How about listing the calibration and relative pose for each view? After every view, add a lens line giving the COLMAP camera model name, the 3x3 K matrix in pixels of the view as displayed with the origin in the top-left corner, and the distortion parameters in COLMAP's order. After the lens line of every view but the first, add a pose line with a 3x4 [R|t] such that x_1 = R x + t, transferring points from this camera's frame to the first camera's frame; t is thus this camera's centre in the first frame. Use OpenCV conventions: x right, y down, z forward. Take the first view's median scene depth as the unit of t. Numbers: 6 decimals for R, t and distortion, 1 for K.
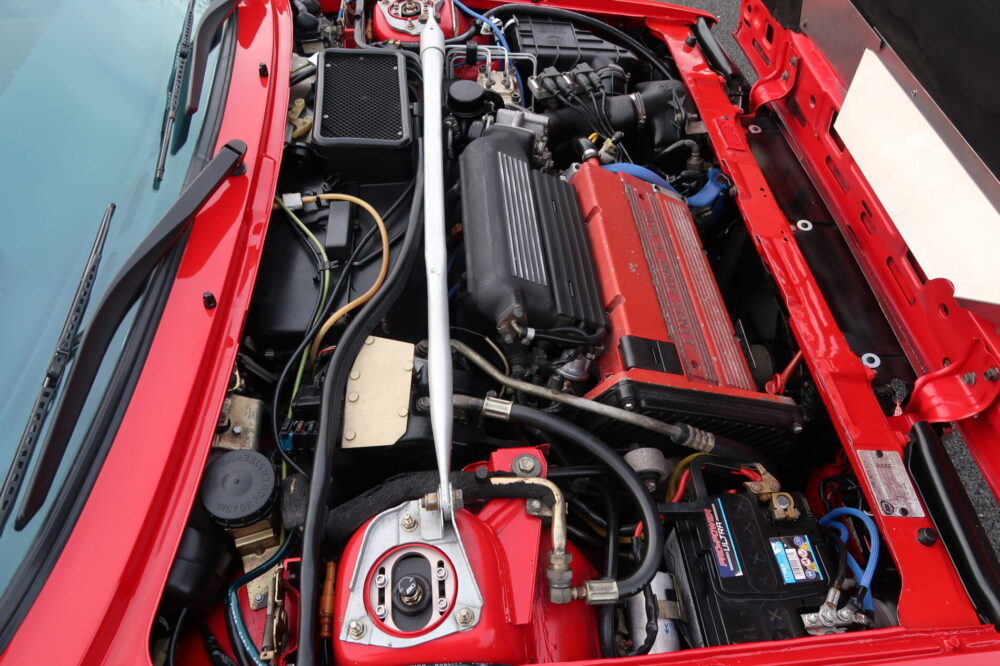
lens RADIAL K [[714.1, 0, 500.0], [0, 714.1, 333.0], [0, 0, 1]] dist [-0.004381, 0.000971]
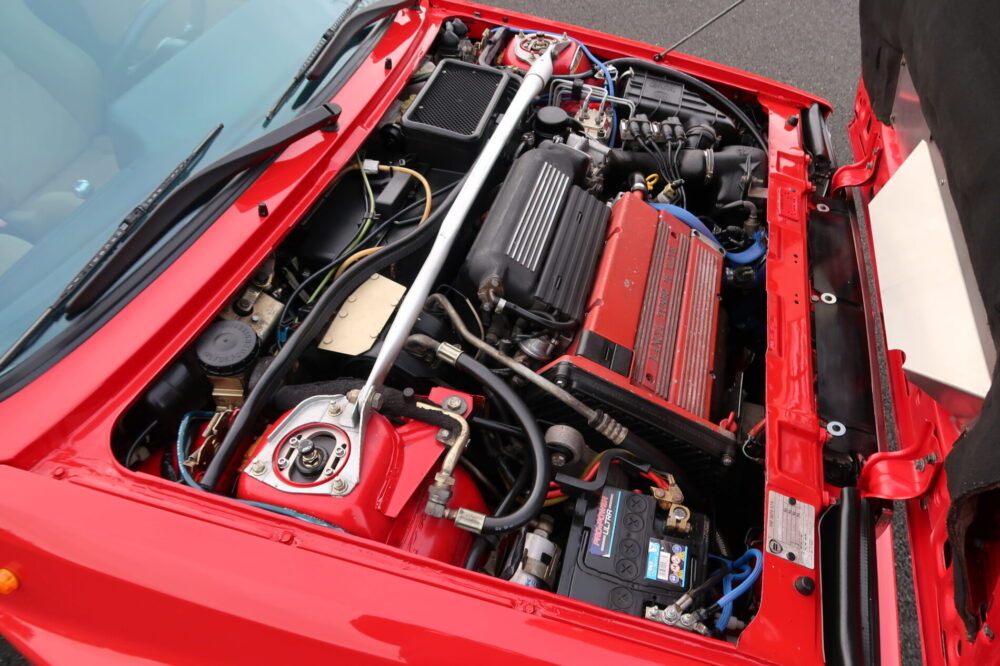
lens RADIAL K [[714.1, 0, 500.0], [0, 714.1, 333.0], [0, 0, 1]] dist [-0.004381, 0.000971]
pose [[0.937700, 0.255754, -0.235176, 0.281521], [-0.276643, 0.959096, -0.060022, 0.101267], [0.210206, 0.121343, 0.970098, -0.089914]]
